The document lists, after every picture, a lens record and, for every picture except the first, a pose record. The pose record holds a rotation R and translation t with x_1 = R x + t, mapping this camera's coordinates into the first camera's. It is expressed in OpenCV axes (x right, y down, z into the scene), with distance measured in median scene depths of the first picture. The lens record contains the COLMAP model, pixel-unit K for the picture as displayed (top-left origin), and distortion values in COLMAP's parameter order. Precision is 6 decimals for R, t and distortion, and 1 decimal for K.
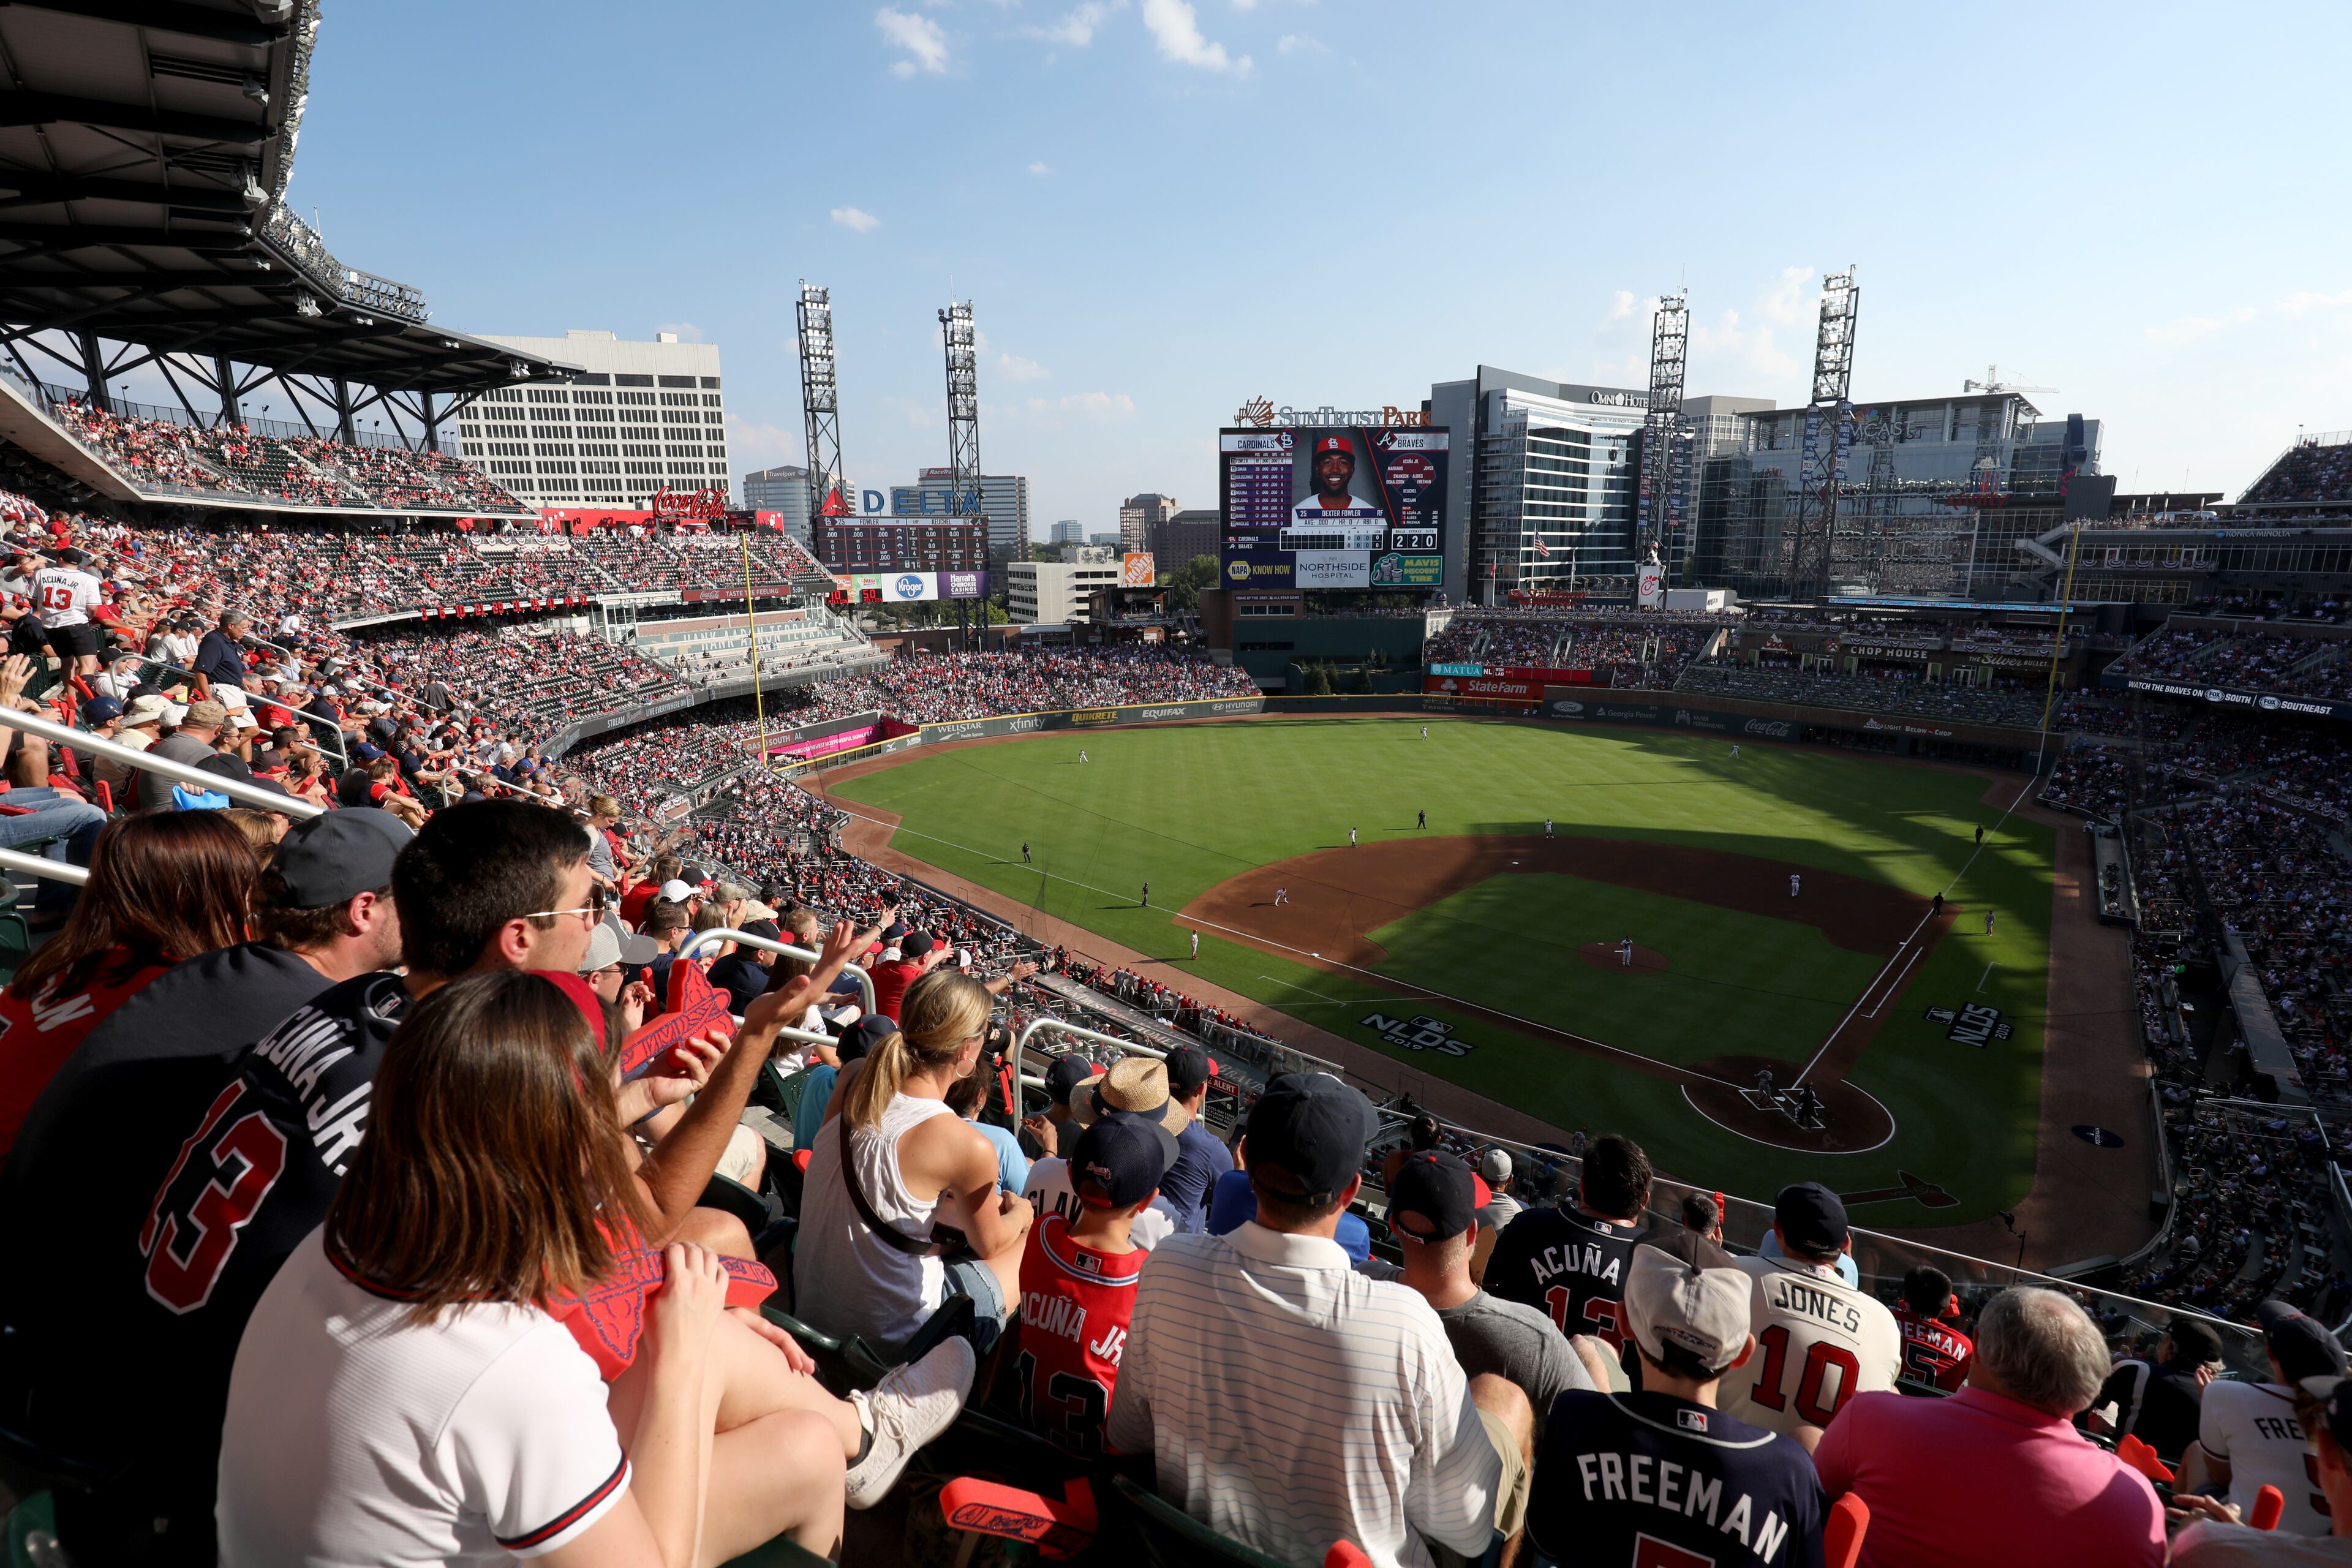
lens RADIAL K [[1043.1, 0, 1176.0], [0, 1043.1, 784.0], [0, 0, 1]] dist [-0.030720, 0.001083]
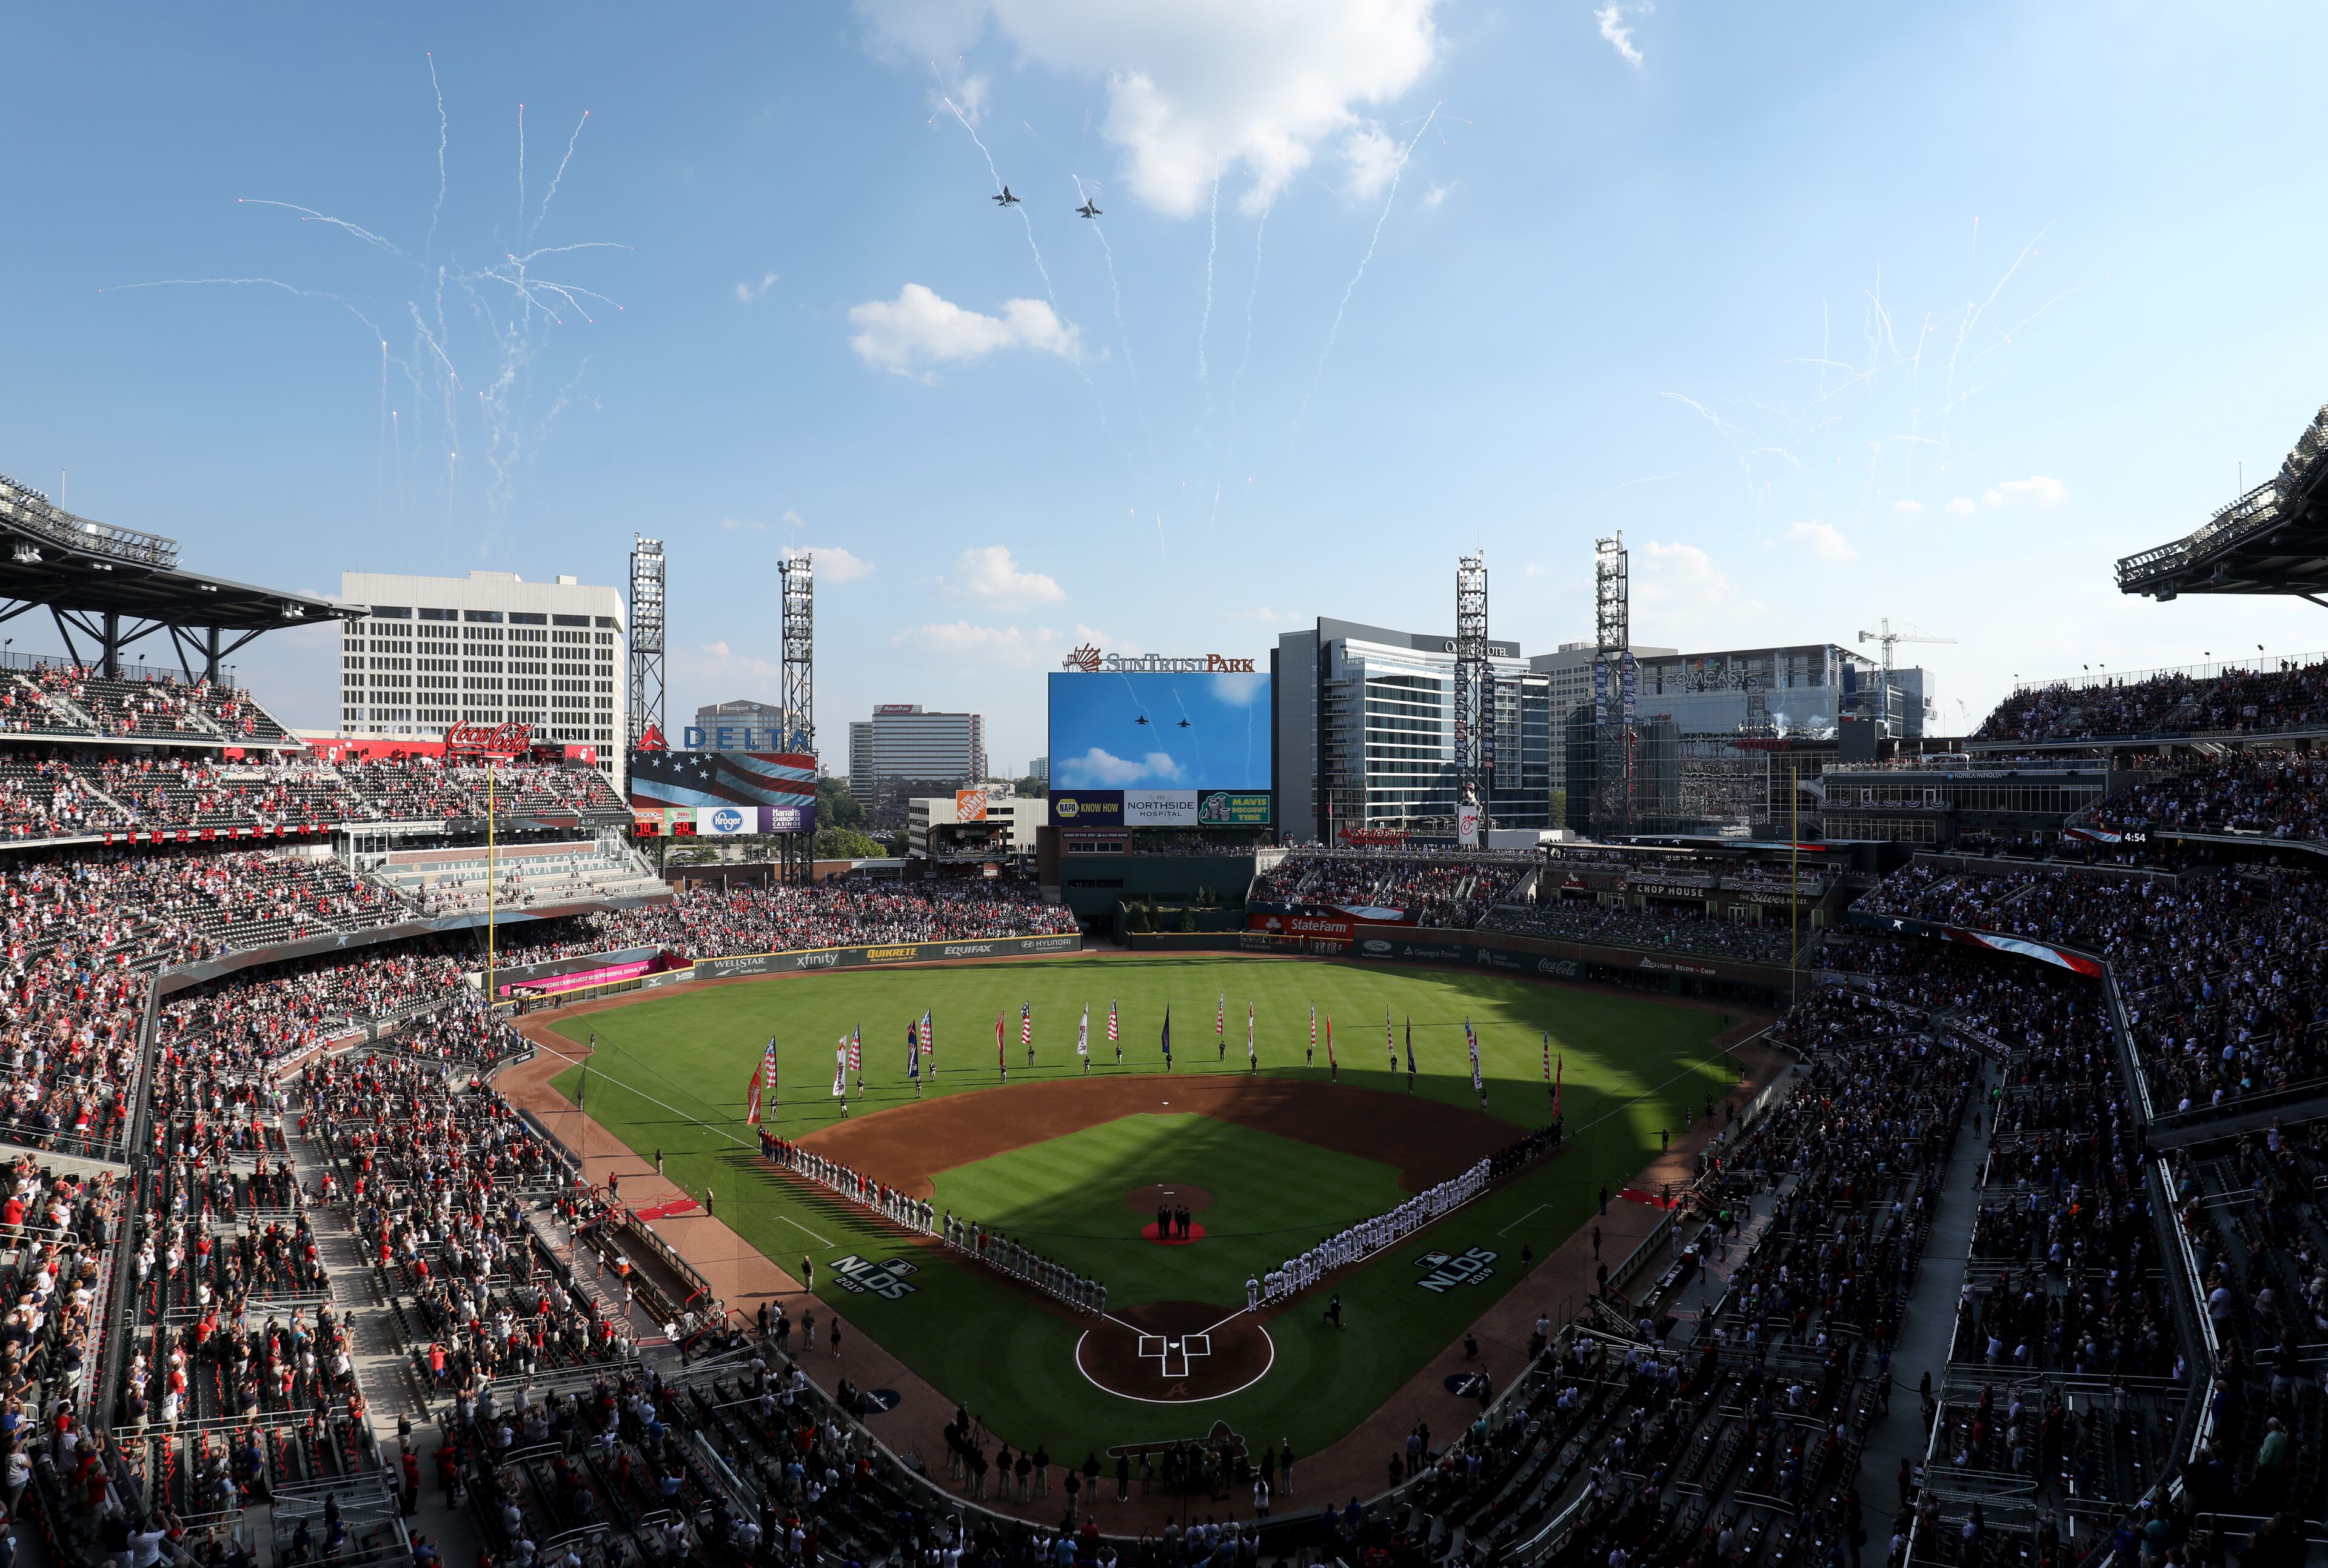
lens RADIAL K [[1077.9, 0, 1164.0], [0, 1077.9, 784.0], [0, 0, 1]] dist [-0.026836, -0.000184]
pose [[0.999662, 0.009624, 0.024160, 0.146622], [-0.004002, 0.974874, -0.222723, 0.004378], [-0.025696, 0.222551, 0.974582, -0.025650]]
